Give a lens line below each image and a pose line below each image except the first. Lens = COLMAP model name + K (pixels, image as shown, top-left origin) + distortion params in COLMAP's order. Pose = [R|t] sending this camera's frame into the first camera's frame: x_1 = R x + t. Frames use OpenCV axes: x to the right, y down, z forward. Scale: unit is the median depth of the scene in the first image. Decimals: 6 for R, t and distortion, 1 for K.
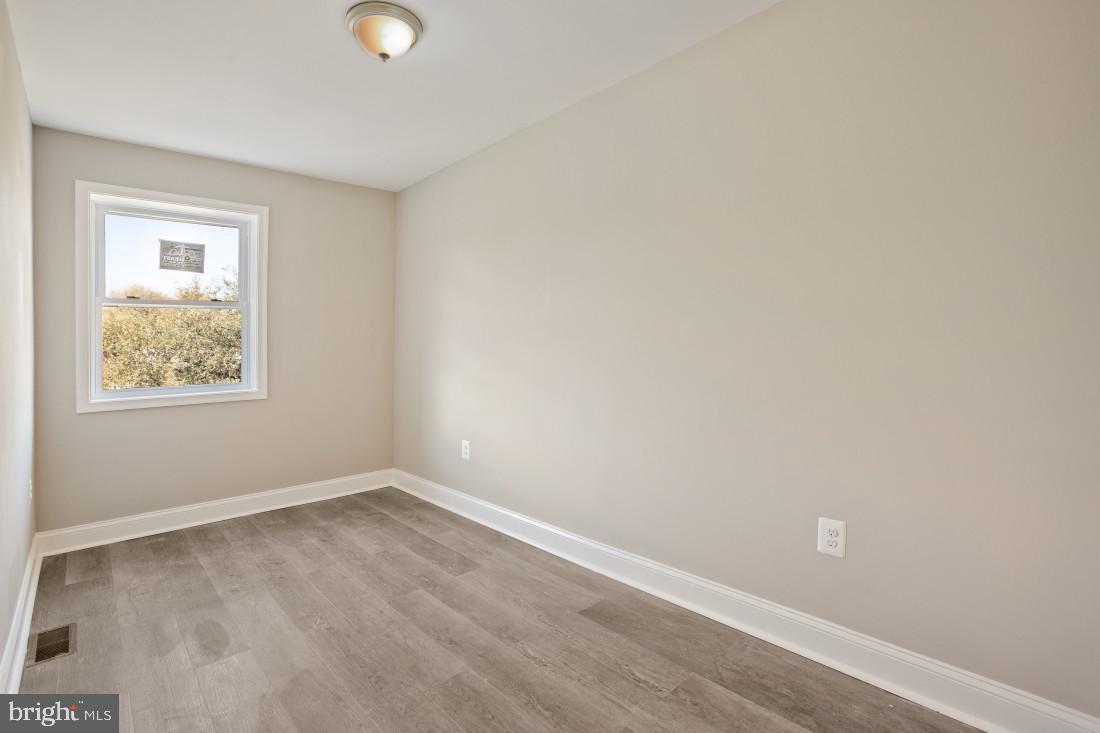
lens RADIAL K [[513.7, 0, 550.6], [0, 513.7, 357.6], [0, 0, 1]] dist [-0.038818, 0.001204]
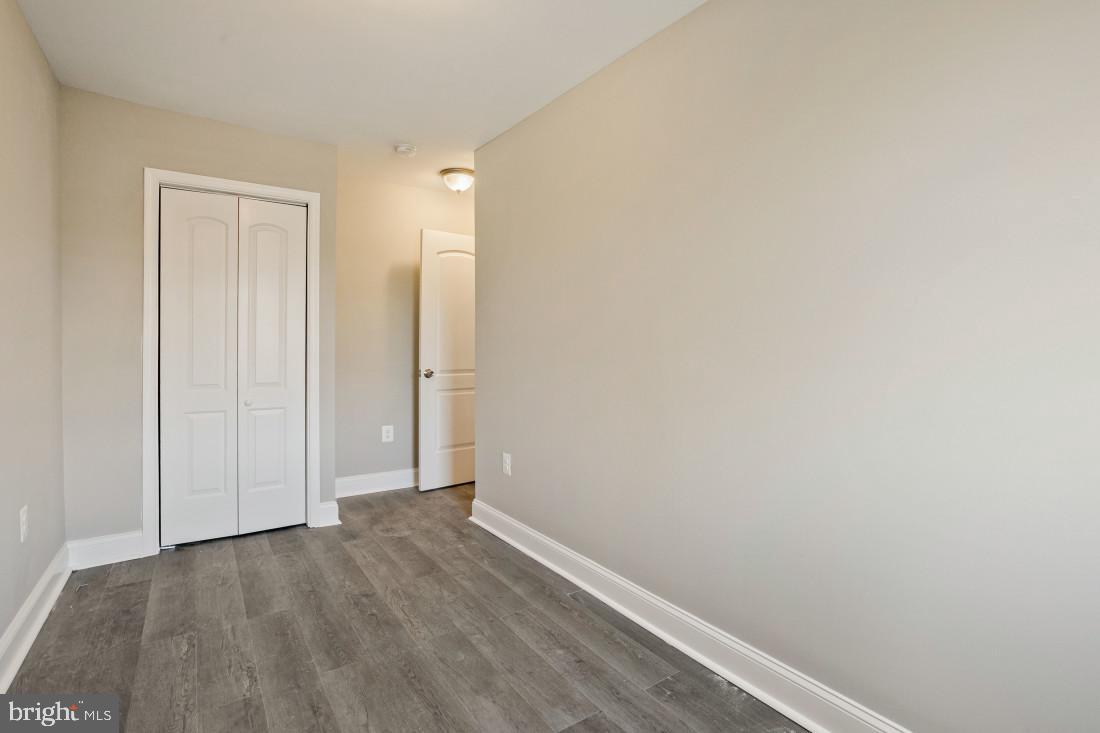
lens RADIAL K [[513.7, 0, 550.6], [0, 513.7, 357.6], [0, 0, 1]] dist [-0.038818, 0.001204]
pose [[-0.990951, -0.001714, 0.134214, -0.773272], [0.003357, 0.999289, 0.037547, -0.052342], [-0.134183, 0.037658, -0.990241, 1.960409]]
